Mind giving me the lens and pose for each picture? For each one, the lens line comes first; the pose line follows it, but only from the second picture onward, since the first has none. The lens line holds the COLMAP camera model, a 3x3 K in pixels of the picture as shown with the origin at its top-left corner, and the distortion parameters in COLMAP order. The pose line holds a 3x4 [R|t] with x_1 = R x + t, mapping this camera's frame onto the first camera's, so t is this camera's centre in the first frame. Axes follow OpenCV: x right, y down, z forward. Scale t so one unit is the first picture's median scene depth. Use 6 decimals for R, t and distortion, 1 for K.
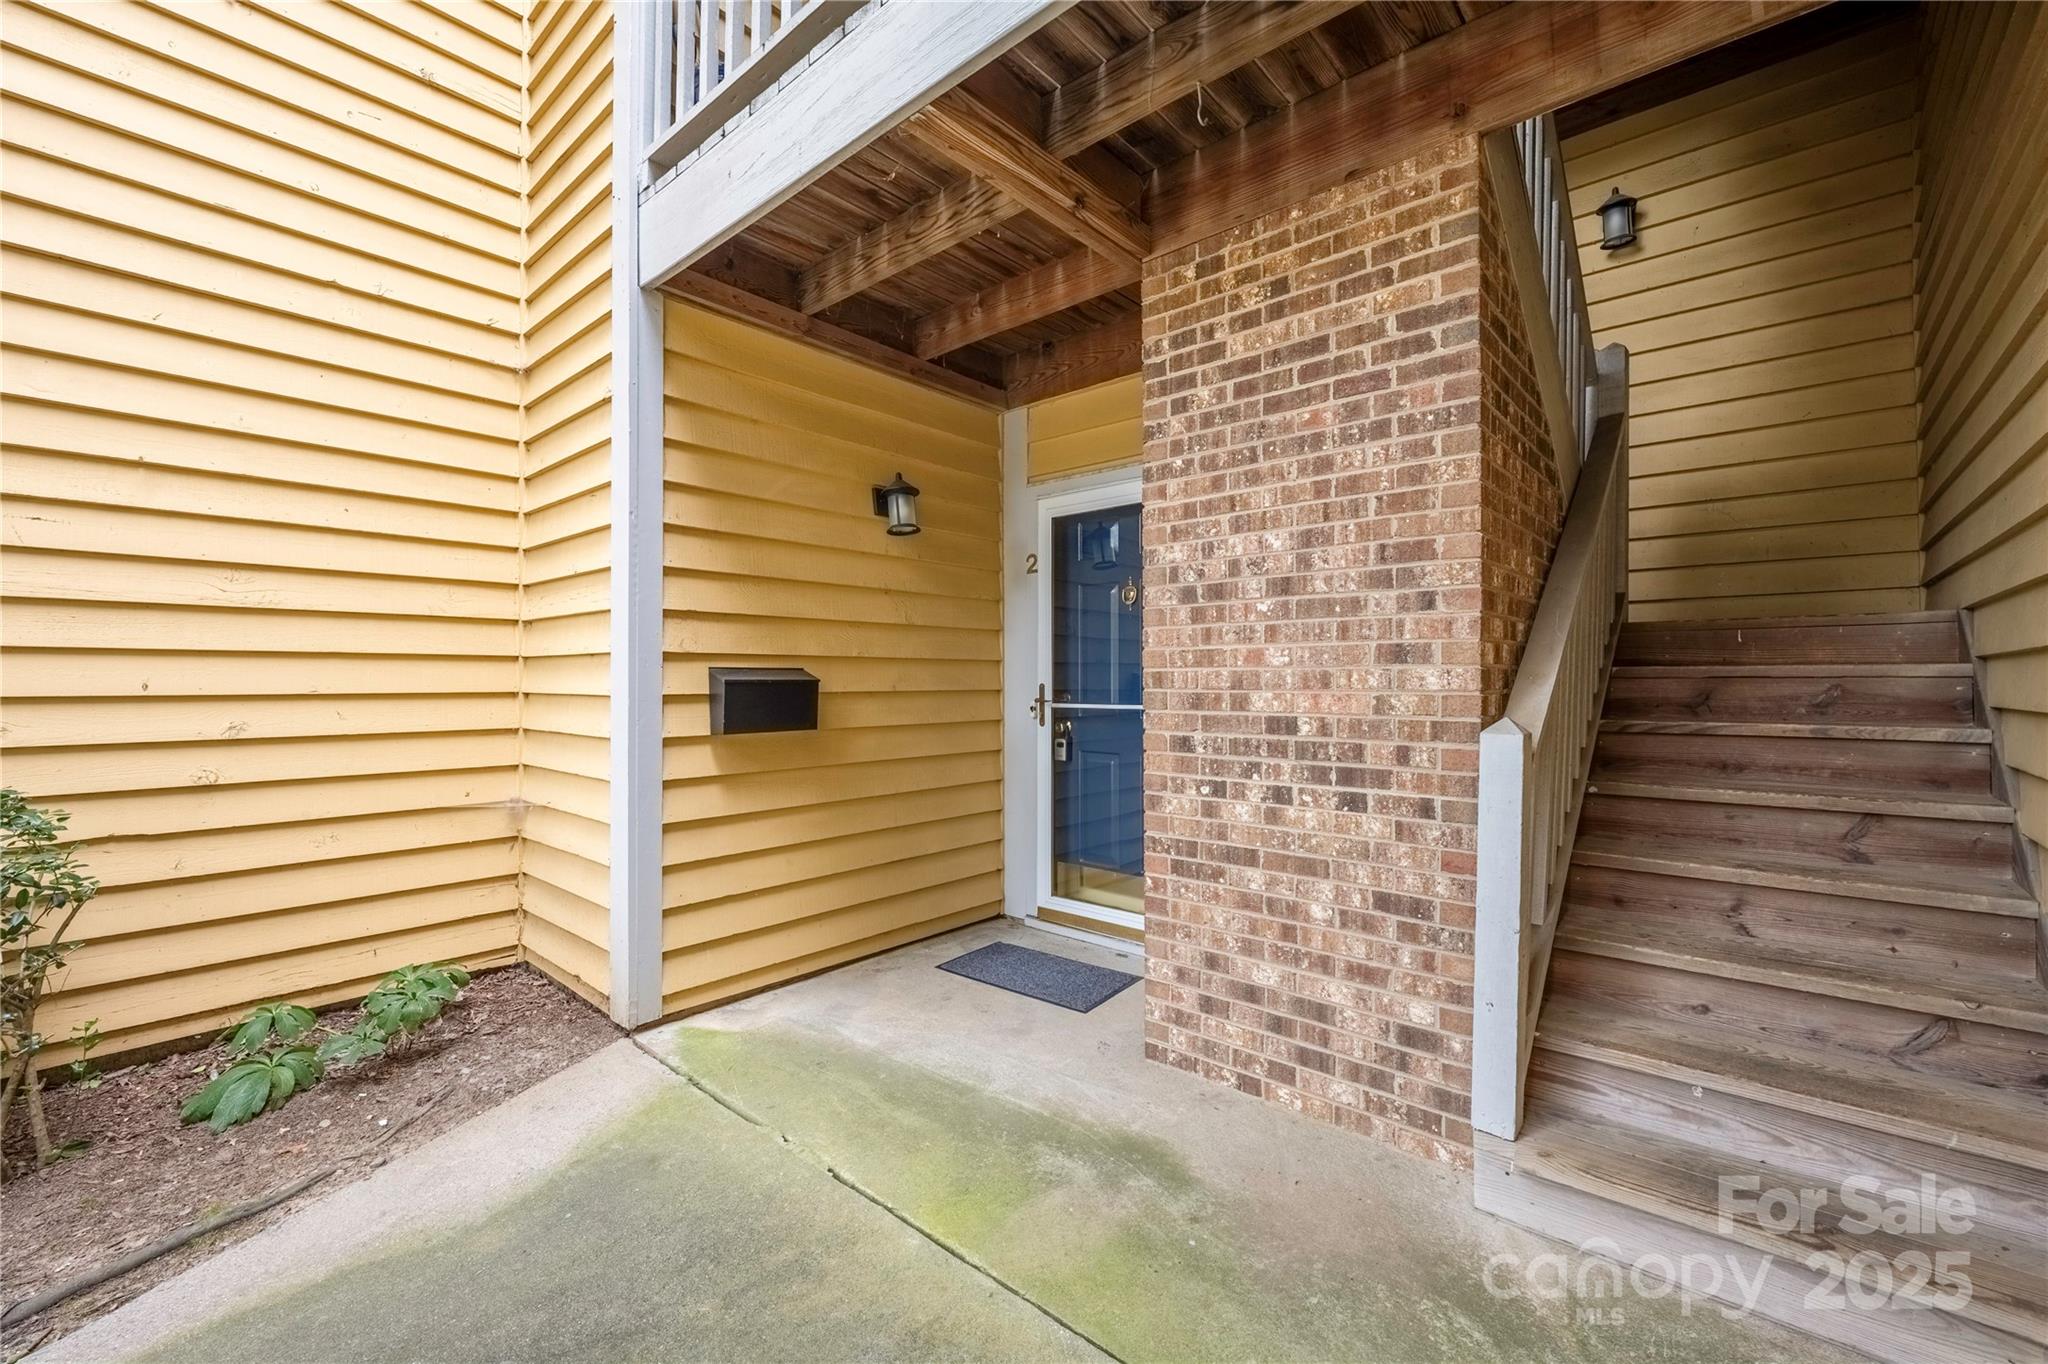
lens RADIAL K [[835.1, 0, 1024.0], [0, 835.1, 682.0], [0, 0, 1]] dist [-0.000587, -0.000046]
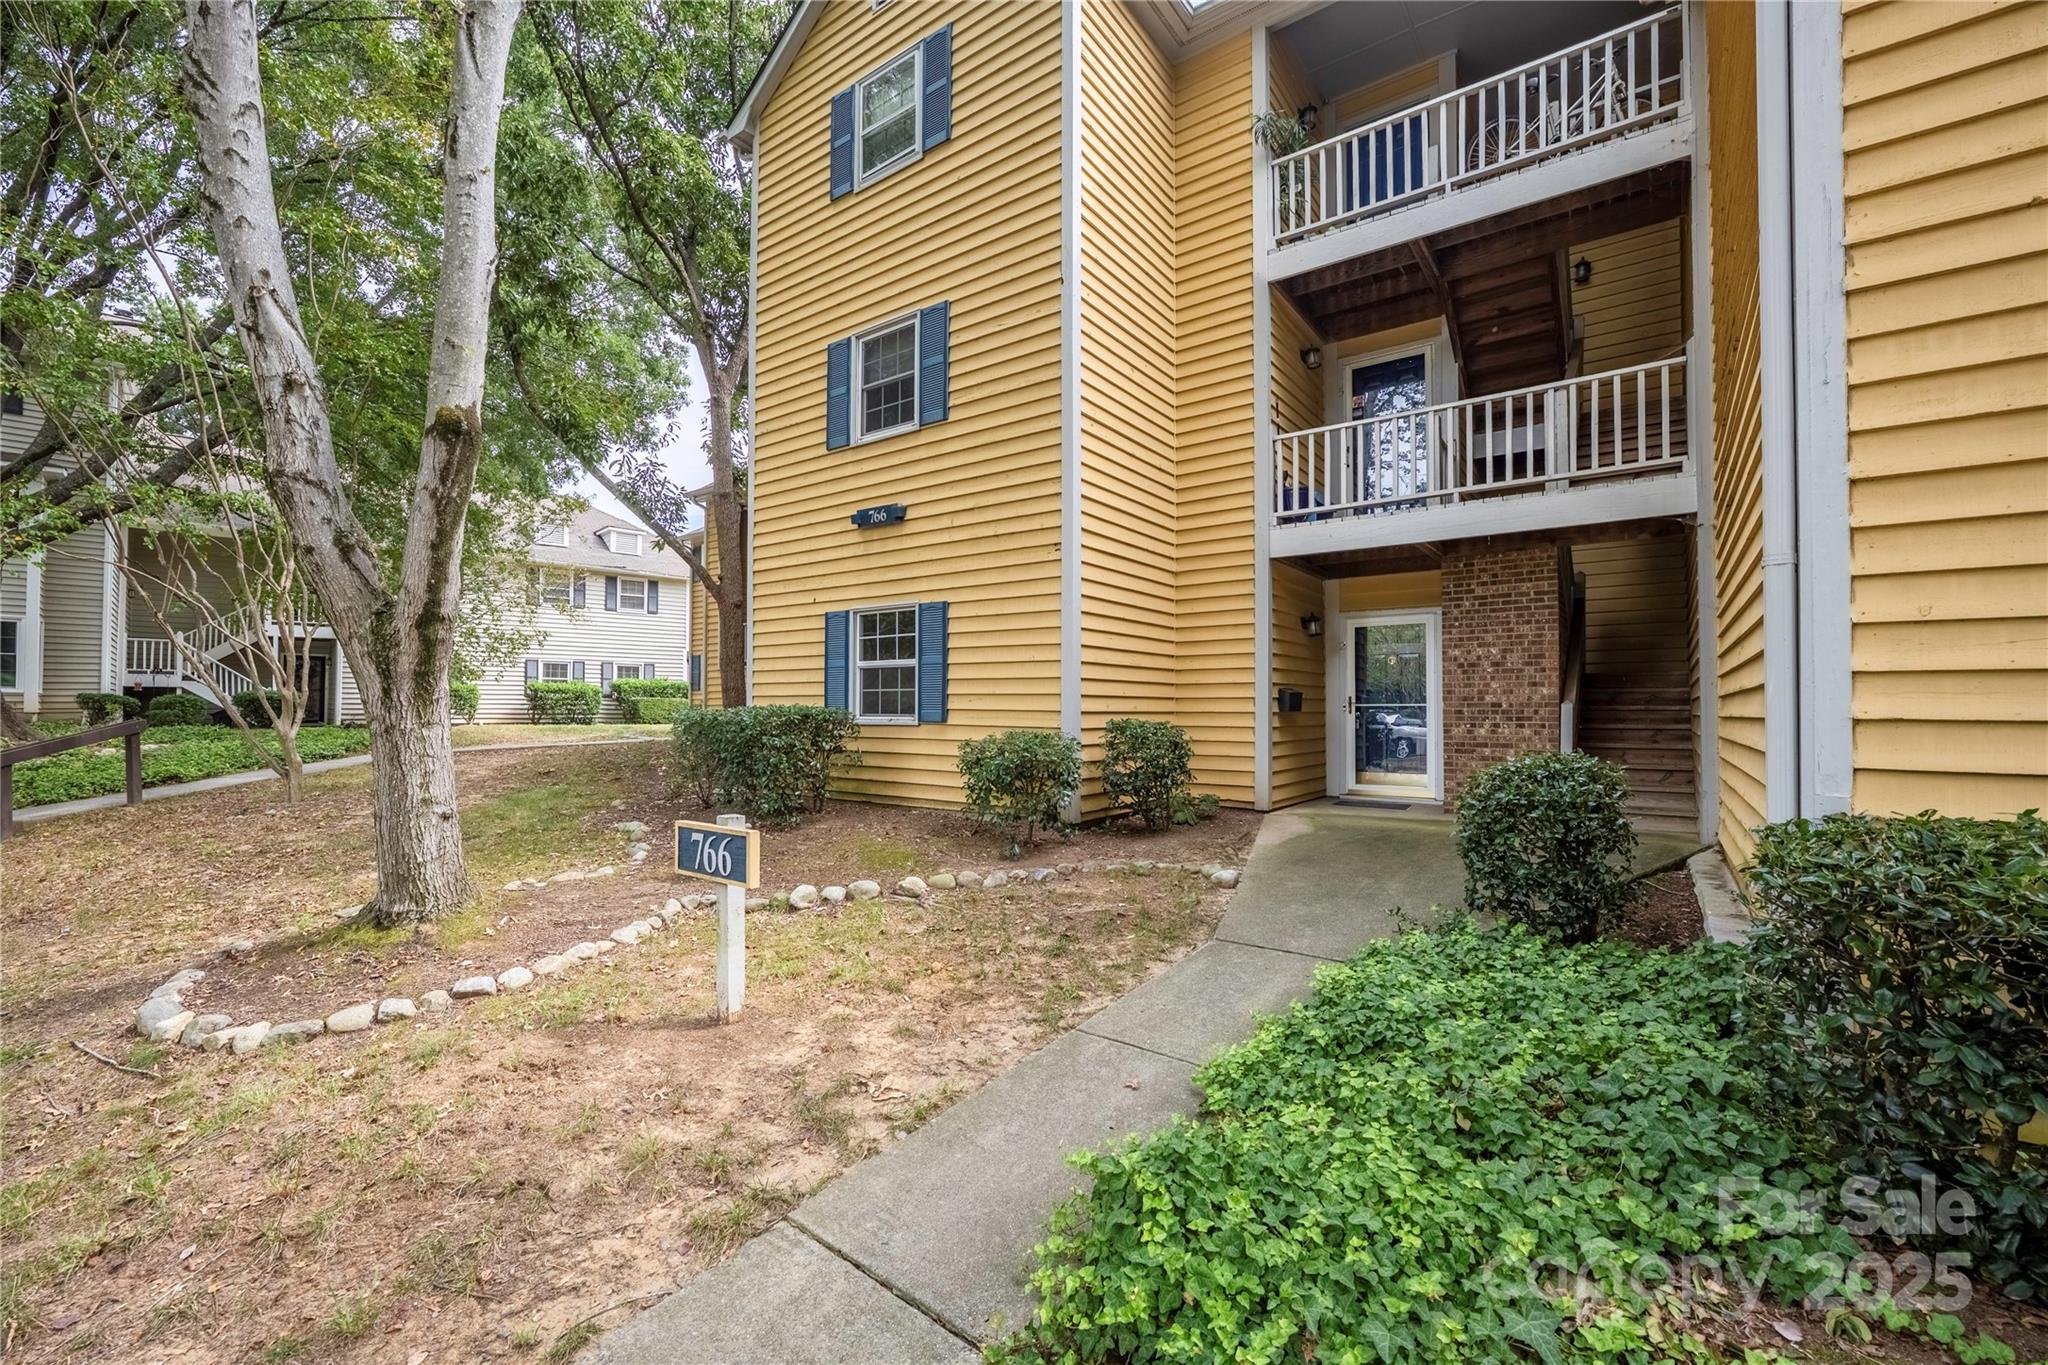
lens RADIAL K [[852.7, 0, 1000.8], [0, 852.7, 707.5], [0, 0, 1]] dist [0.000092, -0.000002]
pose [[0.996989, 0.001129, 0.077530, -1.943545], [-0.000694, 0.999984, -0.005638, 0.081726], [-0.077535, 0.005567, 0.996974, -2.272795]]
